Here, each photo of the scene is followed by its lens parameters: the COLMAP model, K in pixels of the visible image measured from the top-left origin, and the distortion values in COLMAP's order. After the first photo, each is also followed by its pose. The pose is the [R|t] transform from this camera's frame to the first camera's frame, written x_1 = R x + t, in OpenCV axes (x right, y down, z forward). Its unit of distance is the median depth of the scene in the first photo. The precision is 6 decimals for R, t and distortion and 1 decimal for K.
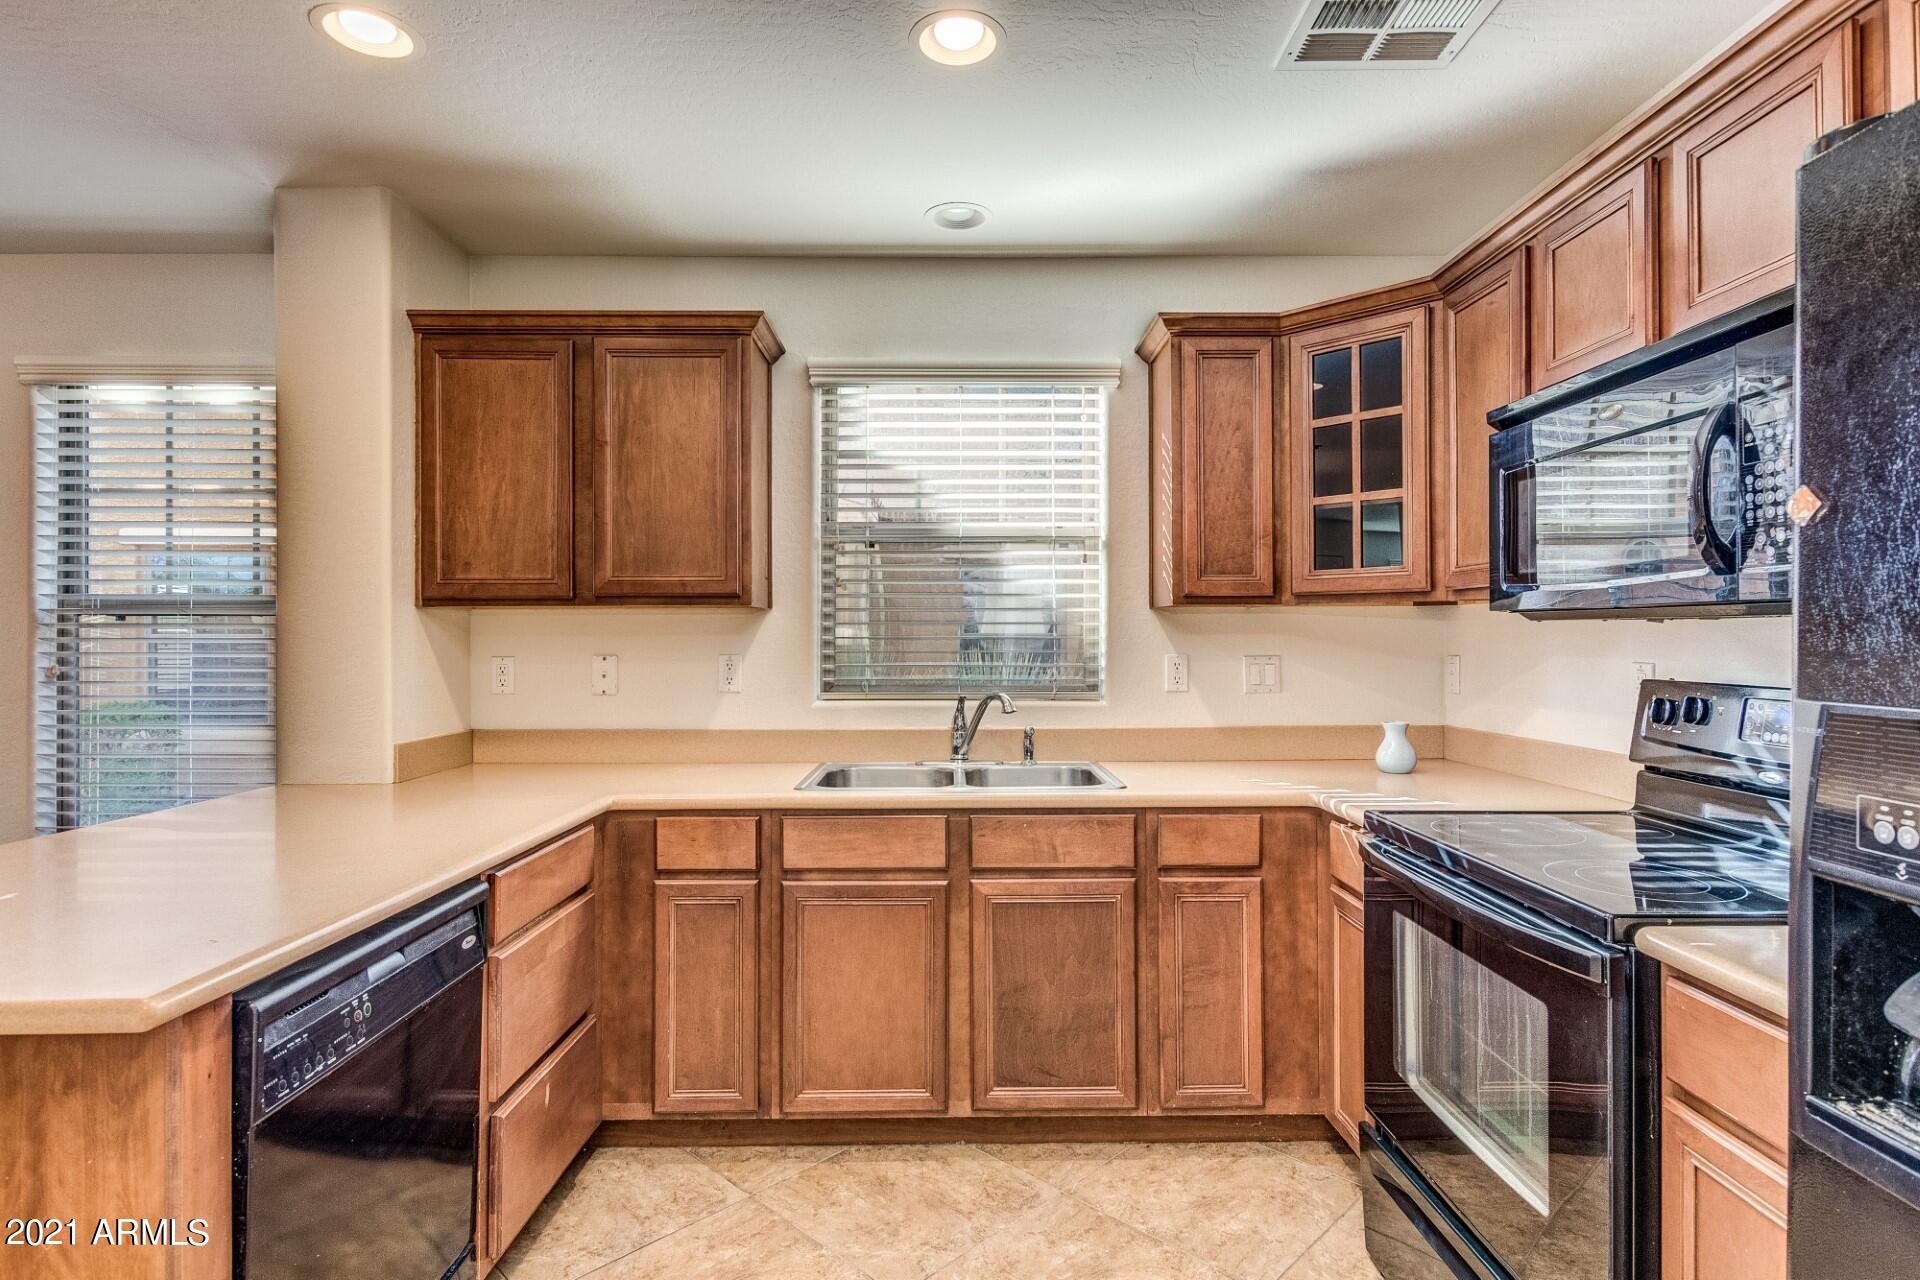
lens RADIAL K [[976.3, 0, 961.1], [0, 976.3, 631.4], [0, 0, 1]] dist [0.002624, -0.001186]
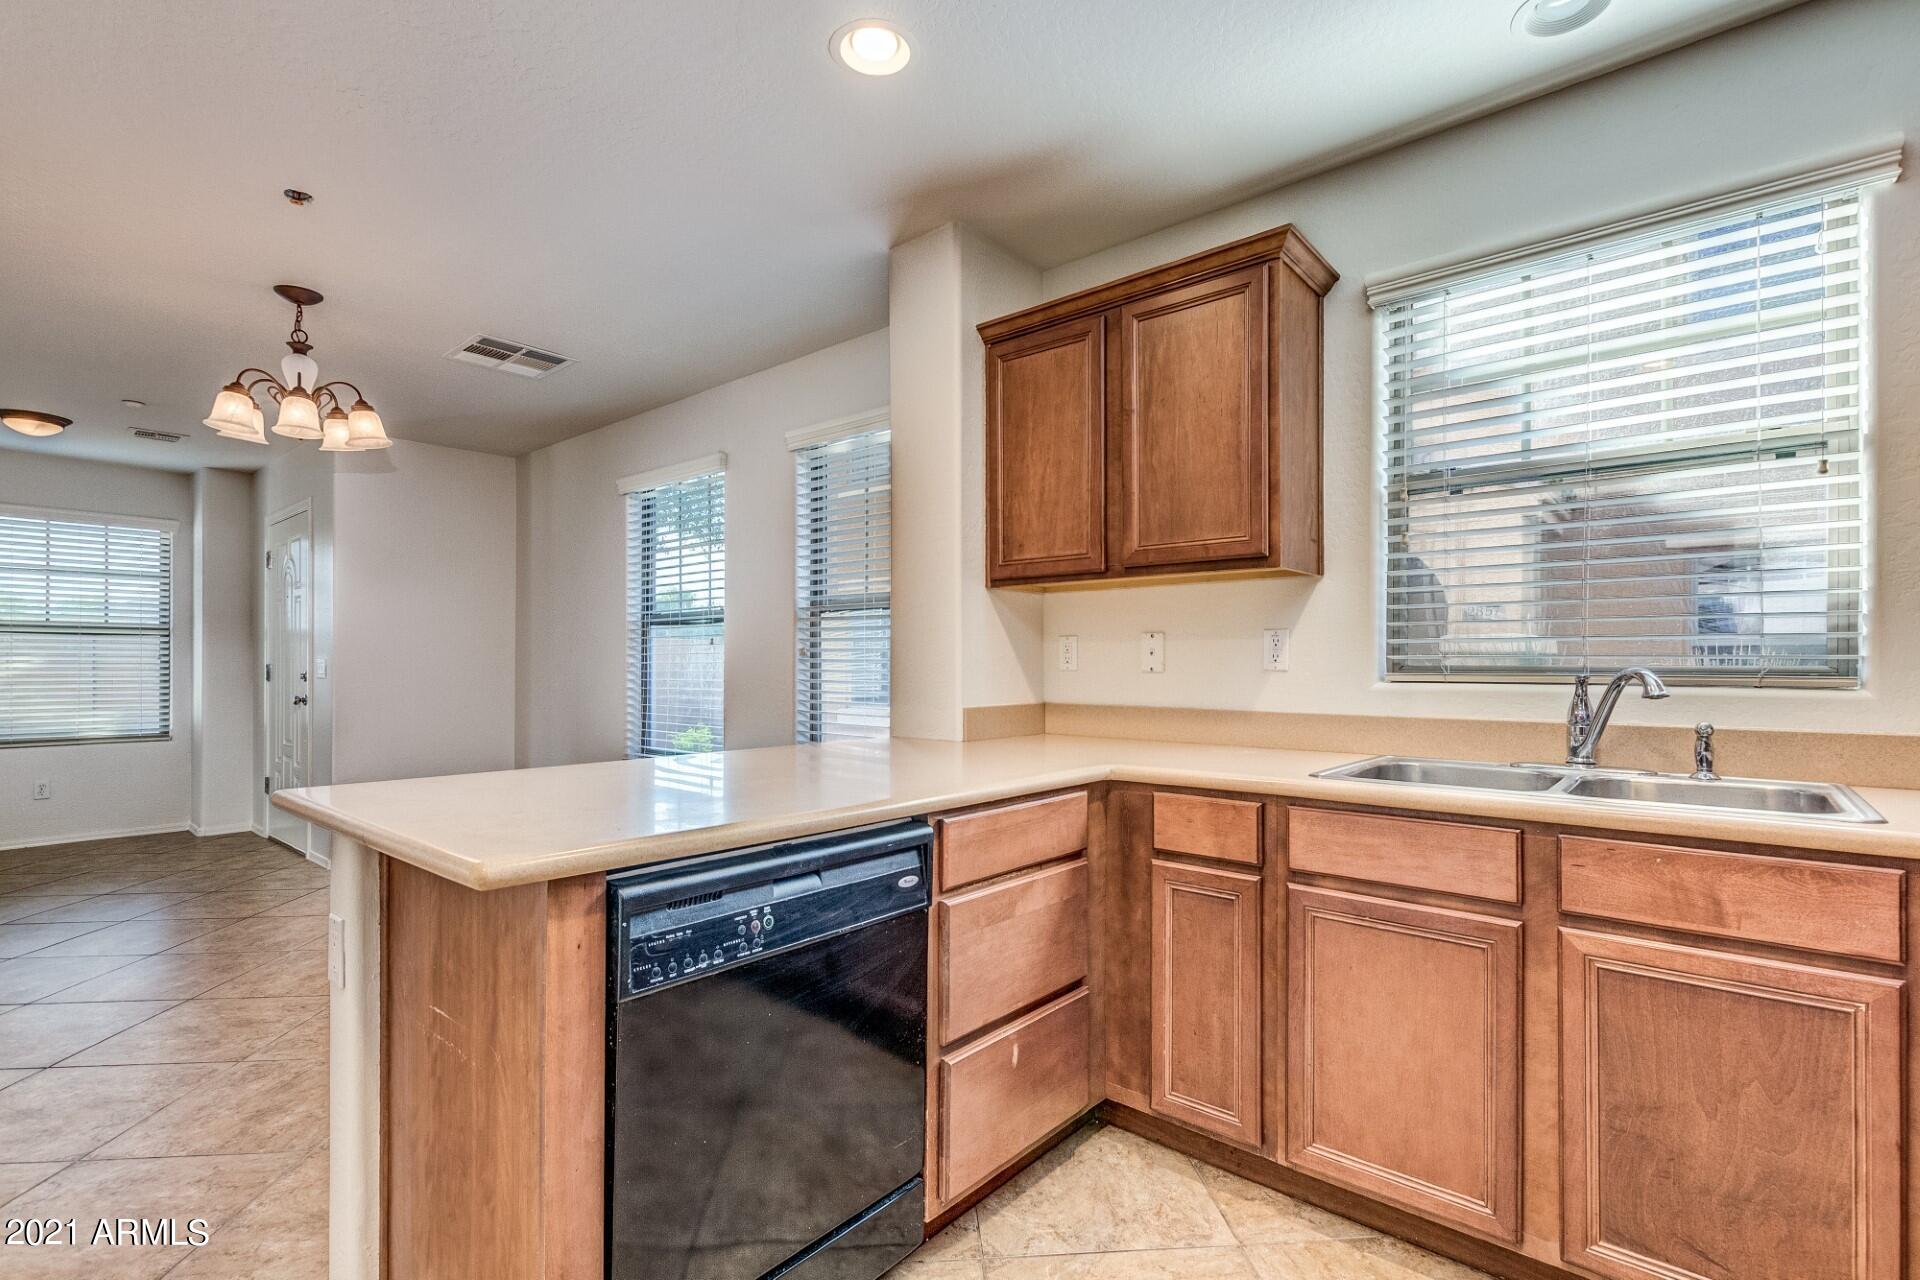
lens RADIAL K [[876.7, 0, 968.9], [0, 876.7, 654.9], [0, 0, 1]] dist [0.007129, -0.003759]
pose [[0.756080, -0.002467, -0.654474, 0.091947], [0.003535, 0.999994, 0.000314, 0.053345], [0.654469, -0.002551, 0.756084, 0.228001]]
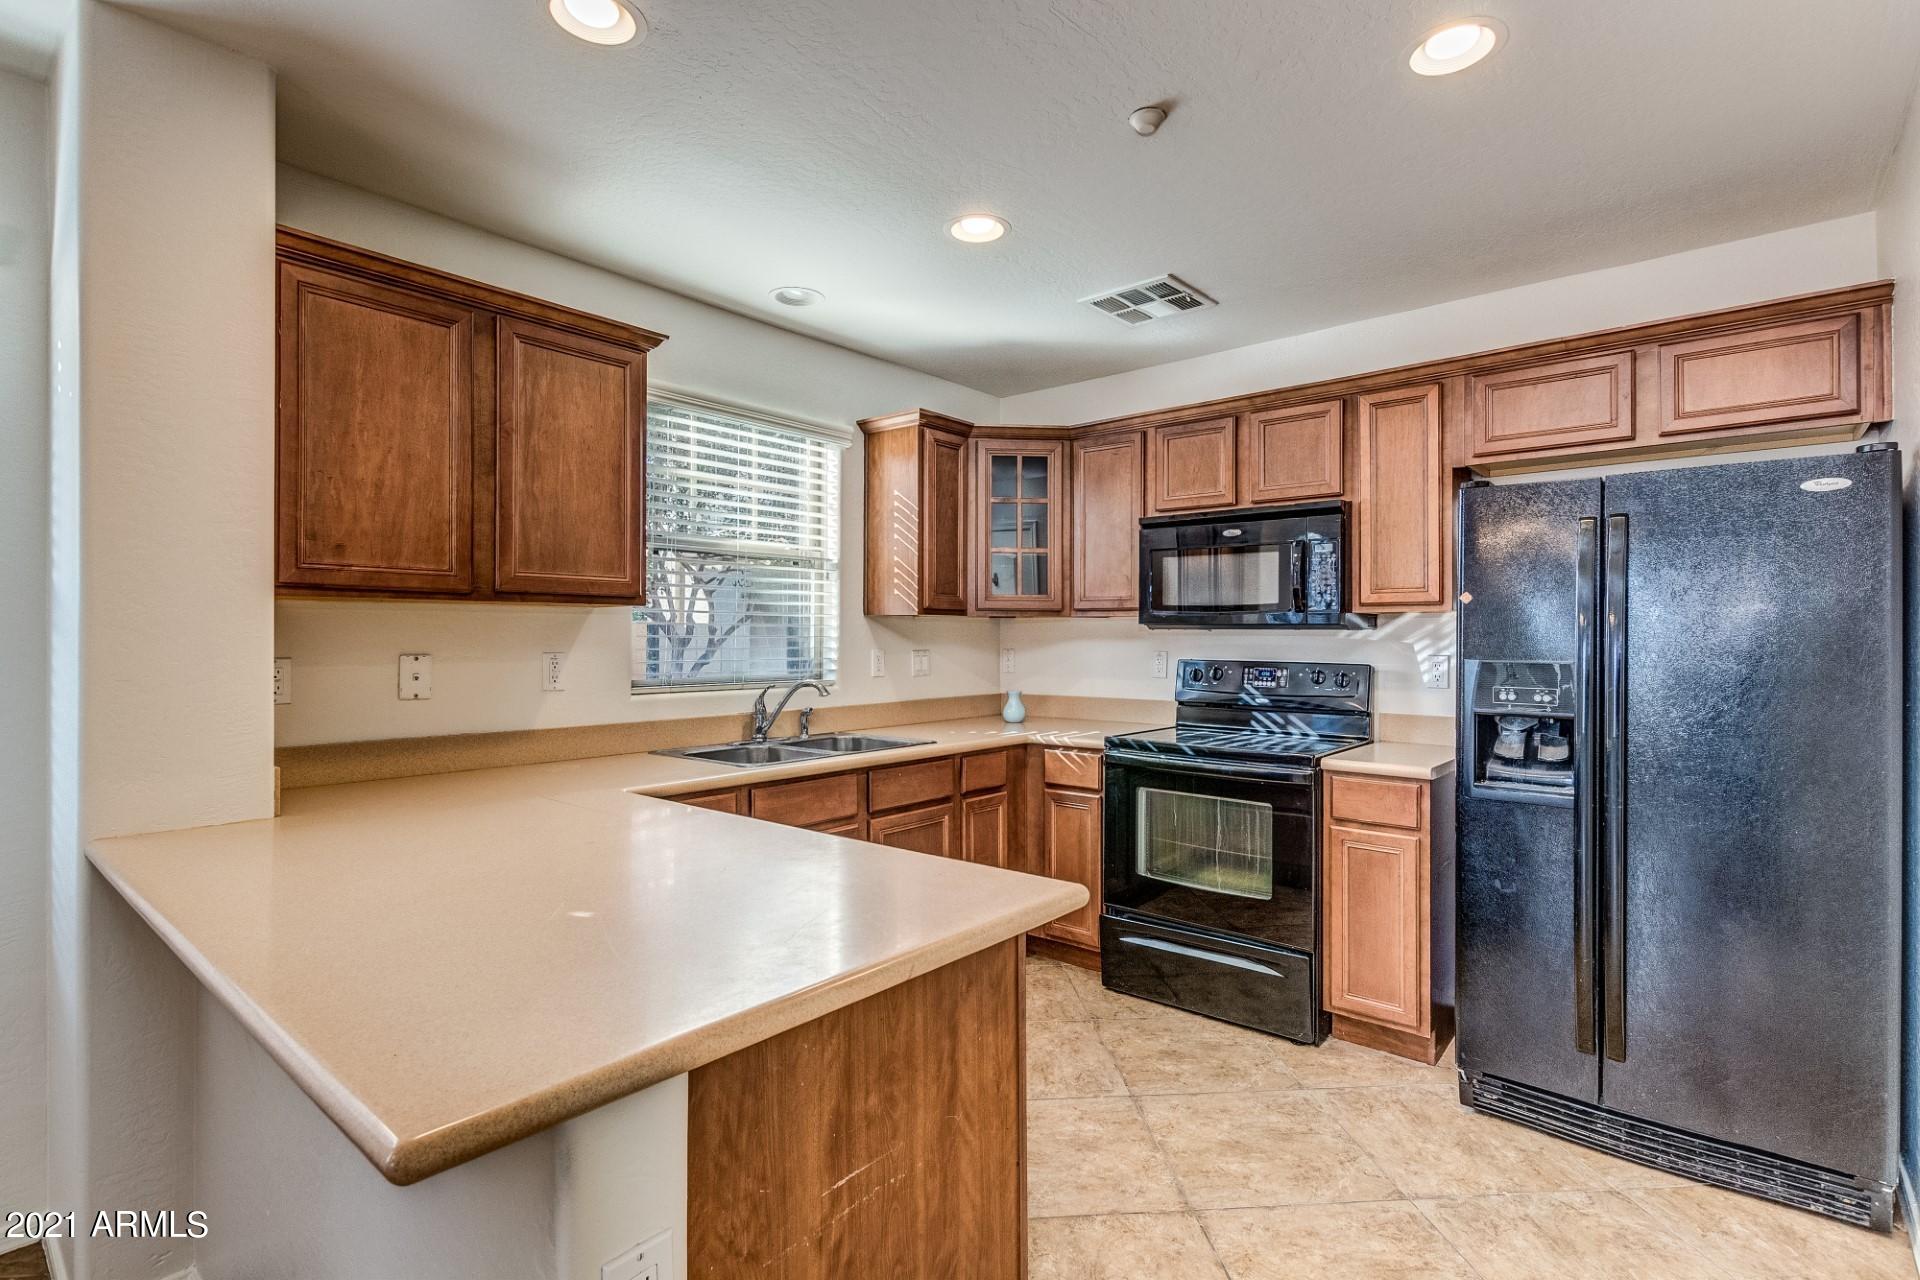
lens RADIAL K [[902.9, 0, 954.1], [0, 902.9, 633.0], [0, 0, 1]] dist [-0.002984, 0.001256]
pose [[0.660460, 0.007497, 0.750824, -0.756729], [-0.010172, 0.999948, -0.001037, 0.000738], [-0.750792, -0.006953, 0.660502, 0.096493]]
